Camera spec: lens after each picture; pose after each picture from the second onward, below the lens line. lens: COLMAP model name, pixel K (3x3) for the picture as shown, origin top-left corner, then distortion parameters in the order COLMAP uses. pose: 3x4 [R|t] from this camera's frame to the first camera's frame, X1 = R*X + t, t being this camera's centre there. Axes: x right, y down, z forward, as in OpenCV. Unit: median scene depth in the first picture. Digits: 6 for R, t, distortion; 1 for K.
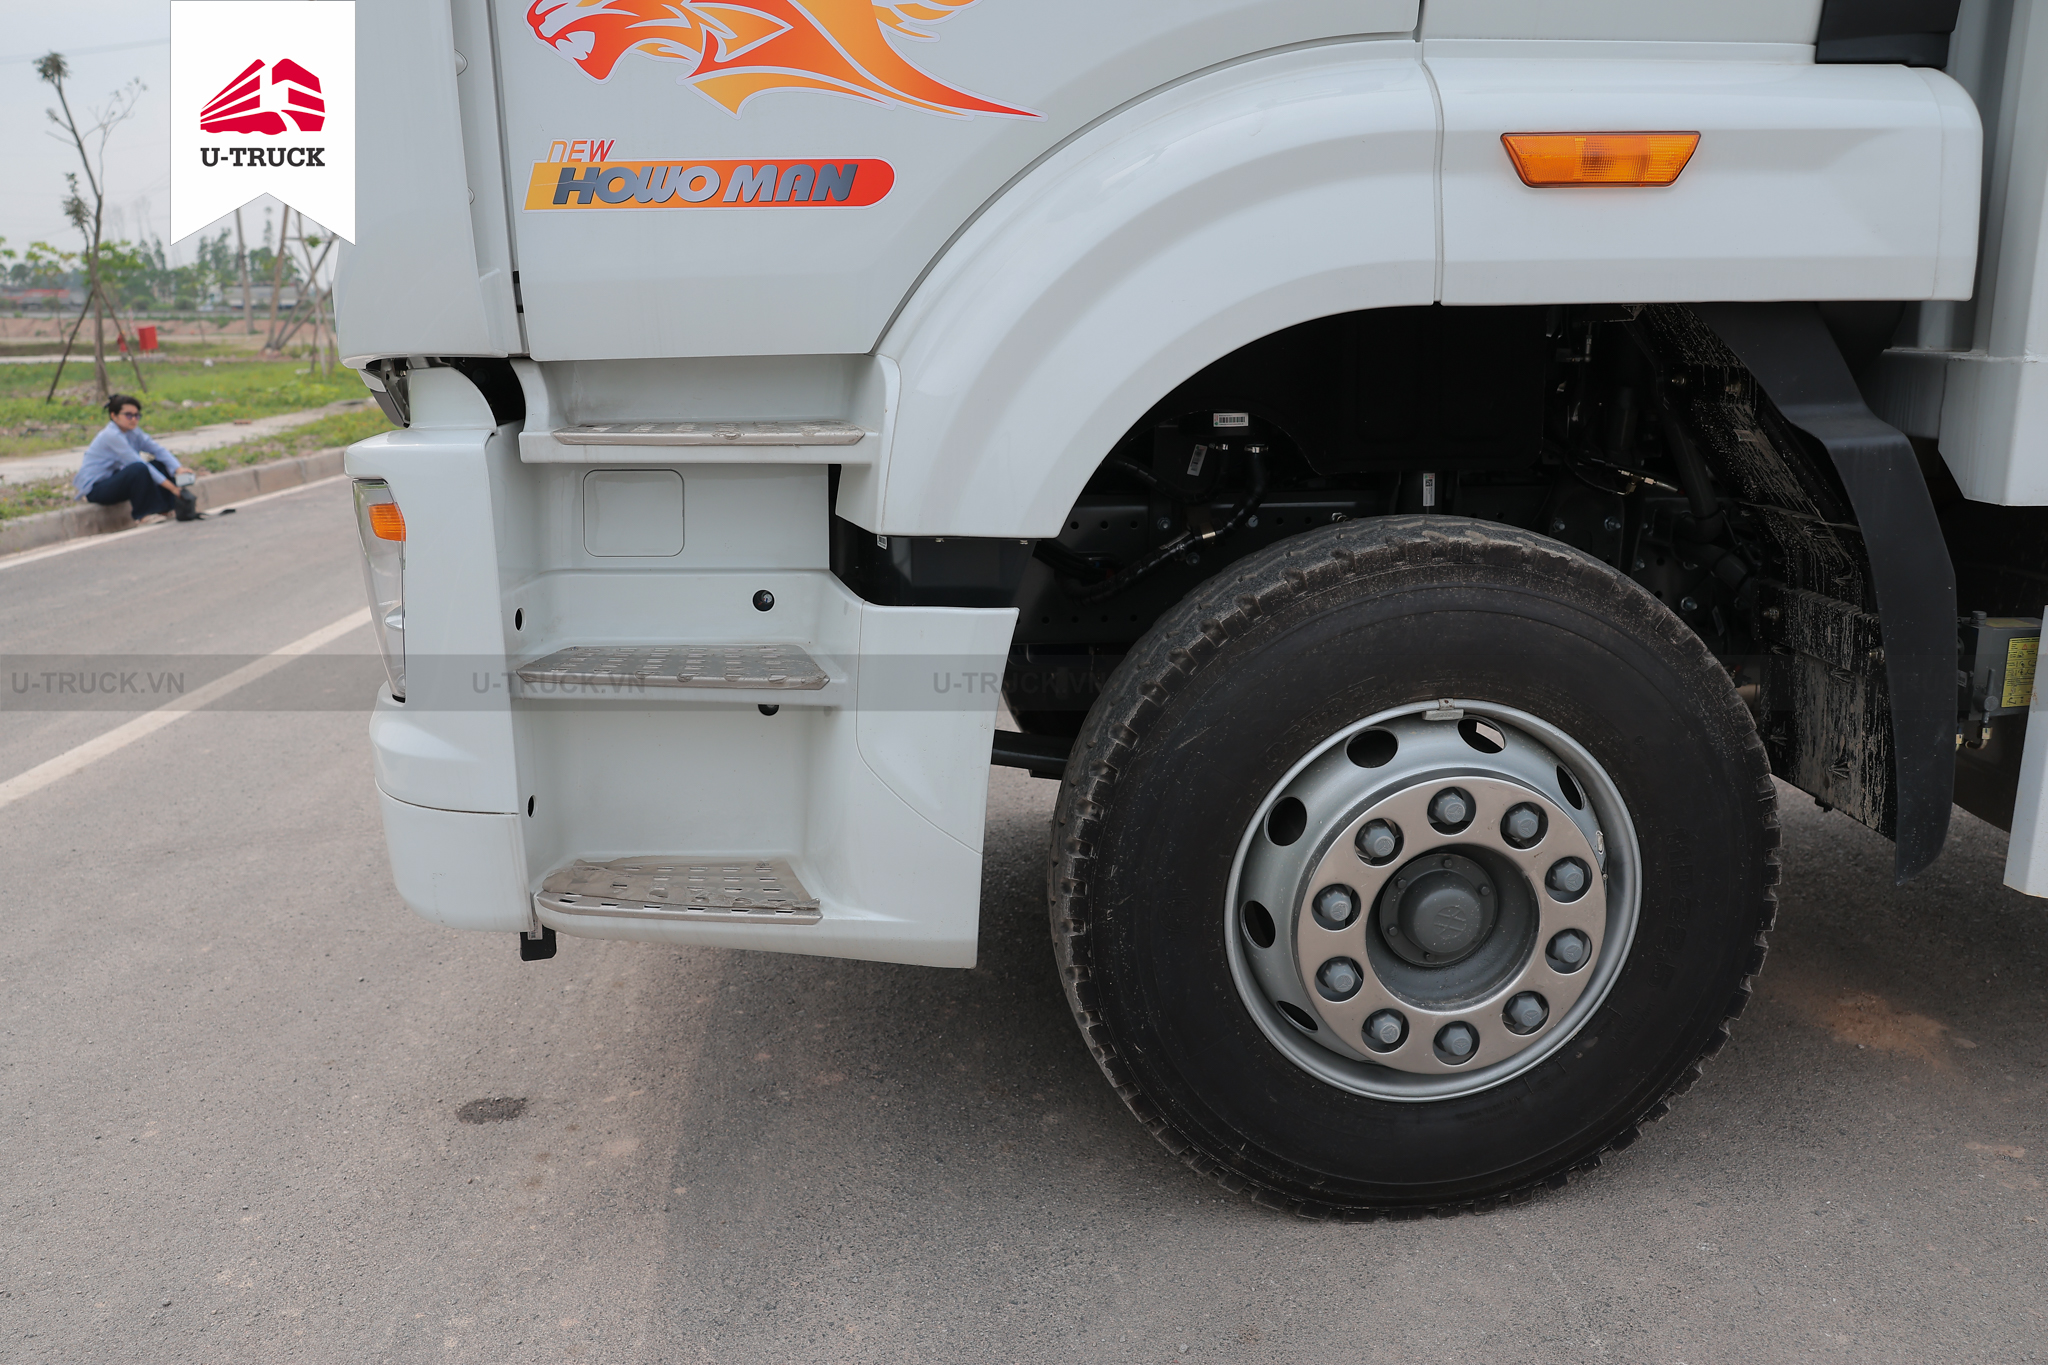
lens RADIAL K [[1623.2, 0, 1024.0], [0, 1623.2, 682.5], [0, 0, 1]] dist [-0.111546, 0.122494]
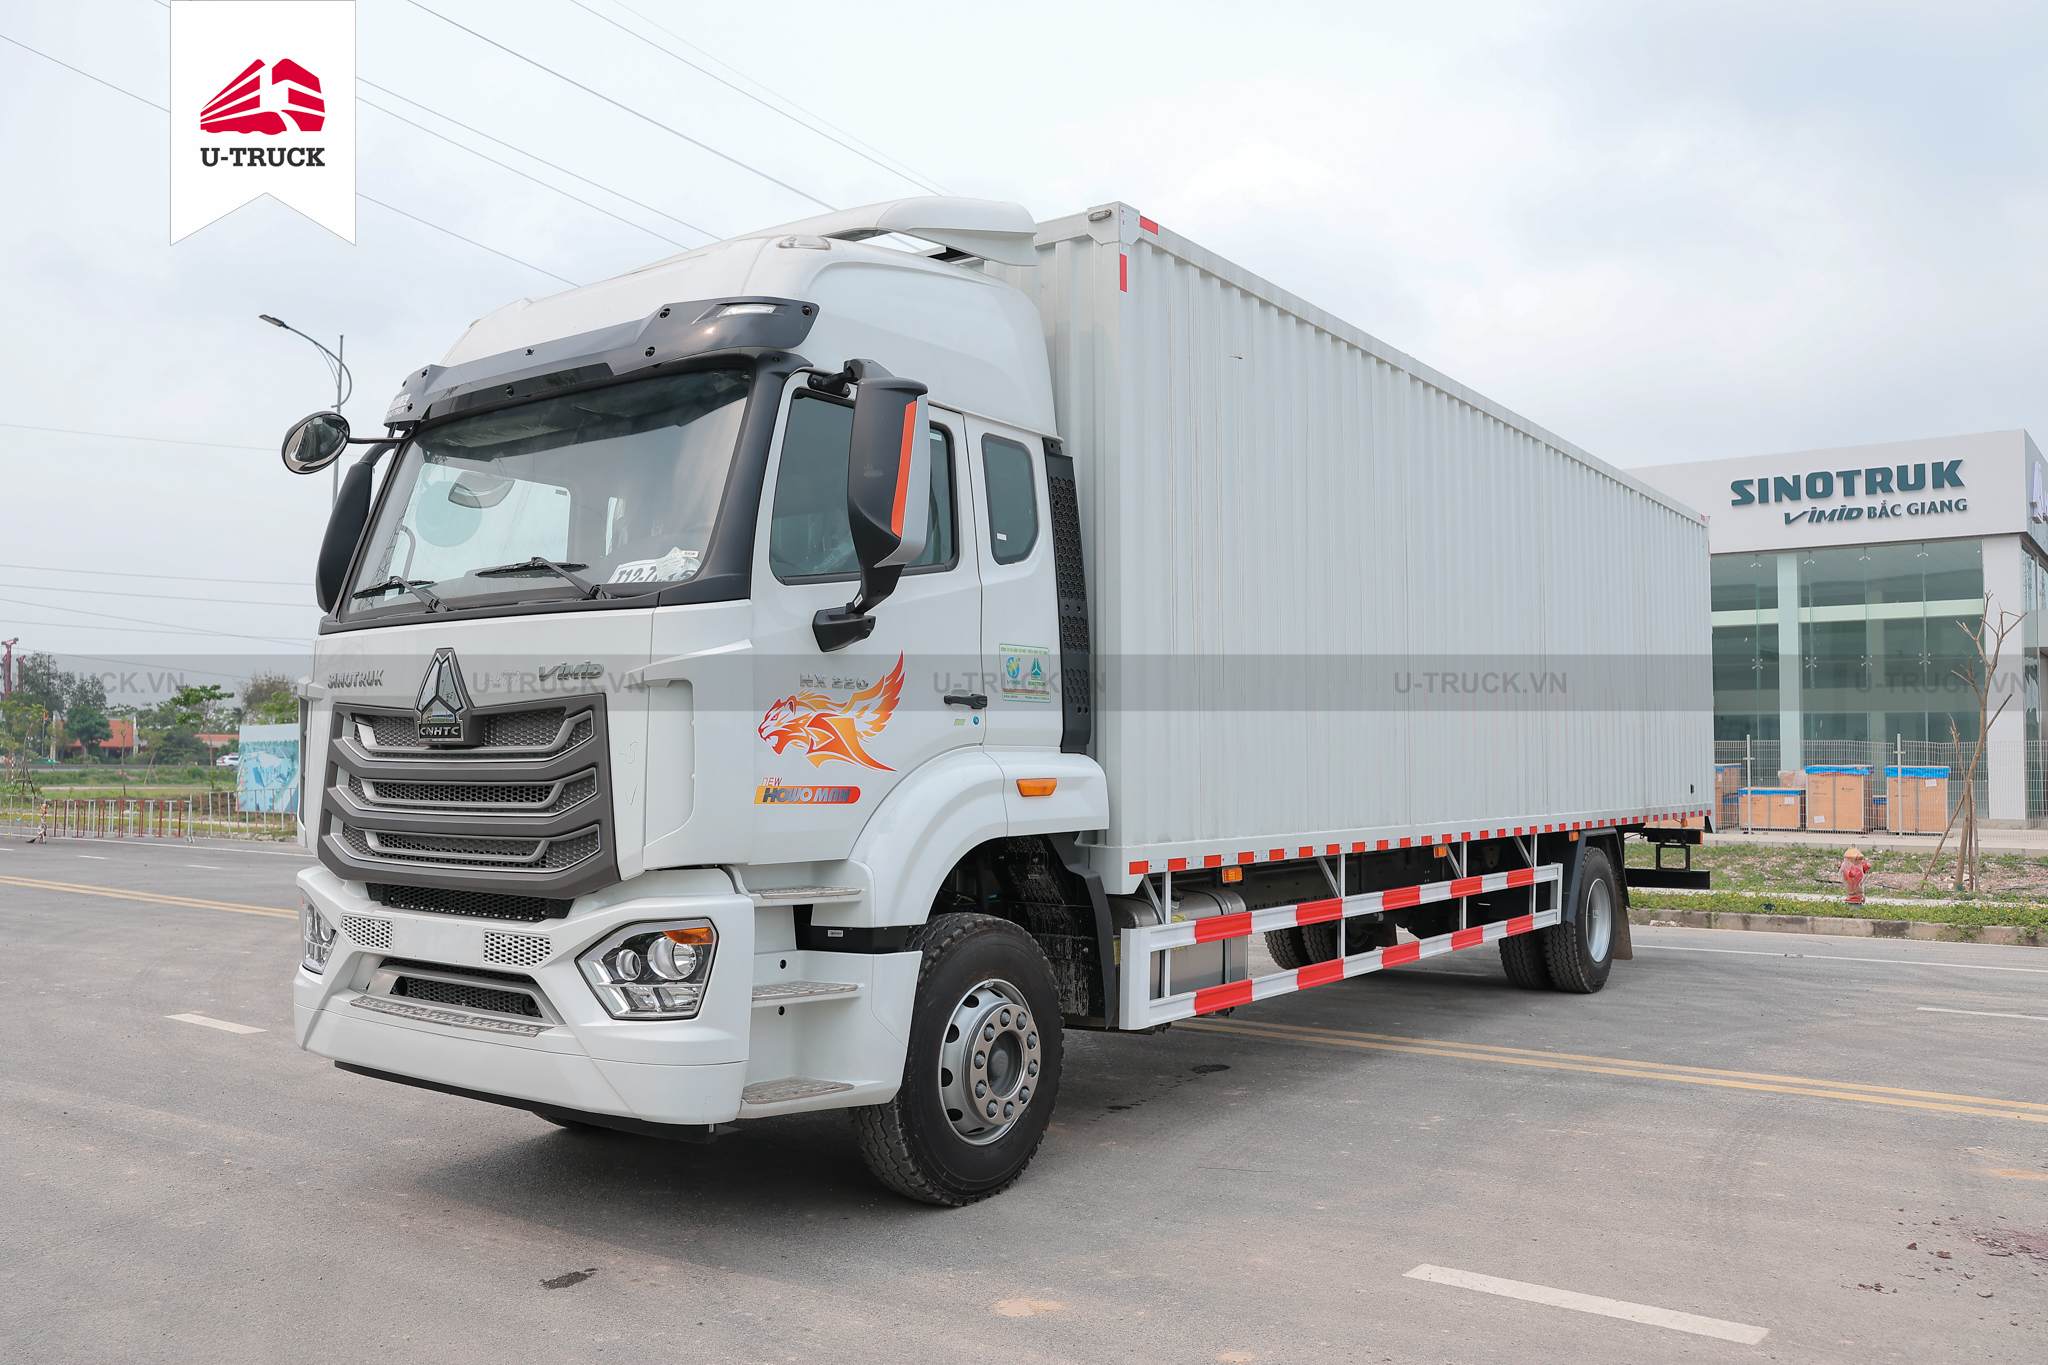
lens RADIAL K [[1623.2, 0, 1024.0], [0, 1623.2, 682.5], [0, 0, 1]] dist [-0.111546, 0.122494]
pose [[0.629900, 0.053559, 0.774828, -1.830924], [0.160027, 0.967264, -0.196955, 0.073265], [-0.760012, 0.248055, 0.600709, -0.790083]]
